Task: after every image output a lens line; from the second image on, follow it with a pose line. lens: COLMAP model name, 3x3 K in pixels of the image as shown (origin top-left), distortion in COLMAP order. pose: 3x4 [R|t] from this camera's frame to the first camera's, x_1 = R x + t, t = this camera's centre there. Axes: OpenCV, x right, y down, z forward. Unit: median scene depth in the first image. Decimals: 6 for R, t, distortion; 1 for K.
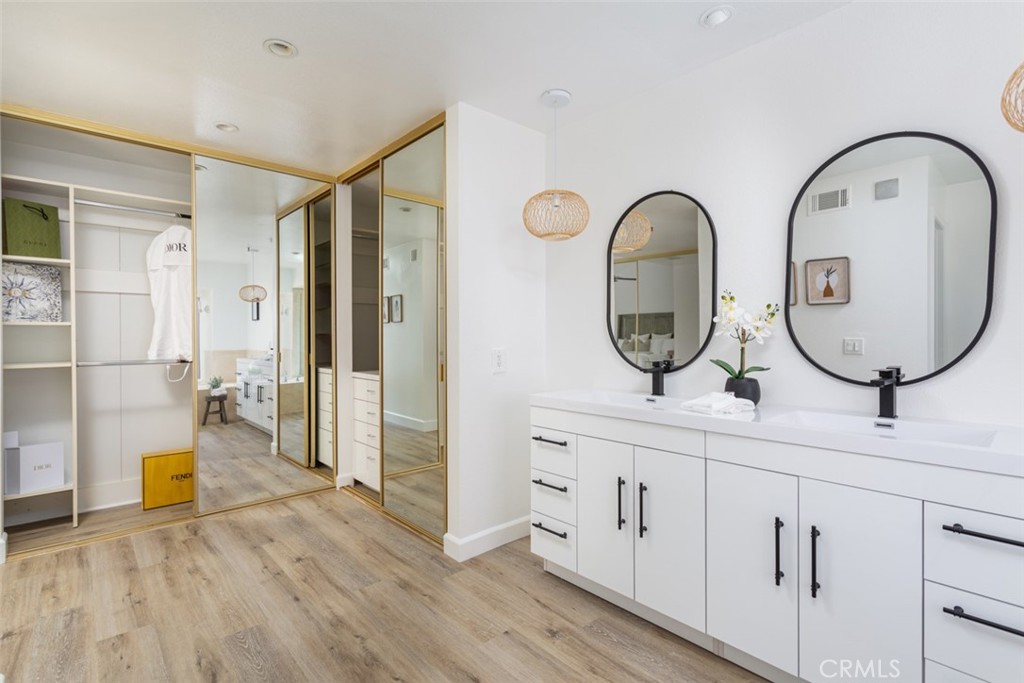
lens RADIAL K [[482.0, 0, 513.3], [0, 482.0, 335.2], [0, 0, 1]] dist [-0.002357, -0.000445]
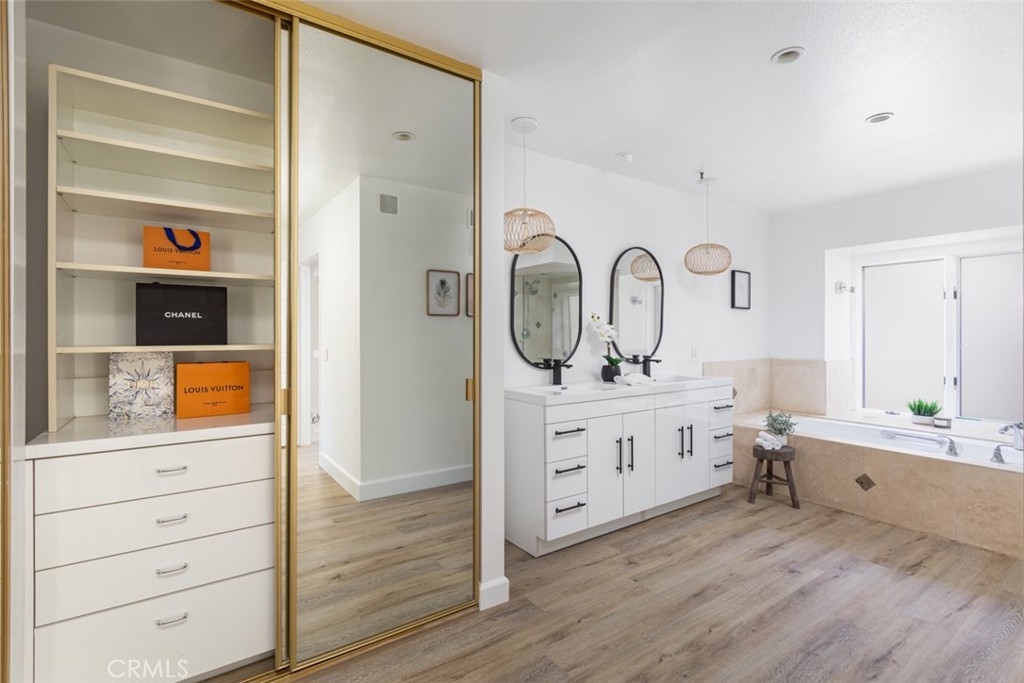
lens RADIAL K [[482.0, 0, 513.3], [0, 482.0, 335.2], [0, 0, 1]] dist [-0.002357, -0.000445]
pose [[0.131669, -0.007896, 0.991262, -1.122549], [0.000941, 0.999969, 0.007840, -0.027622], [-0.991293, -0.000099, 0.131672, 0.996574]]
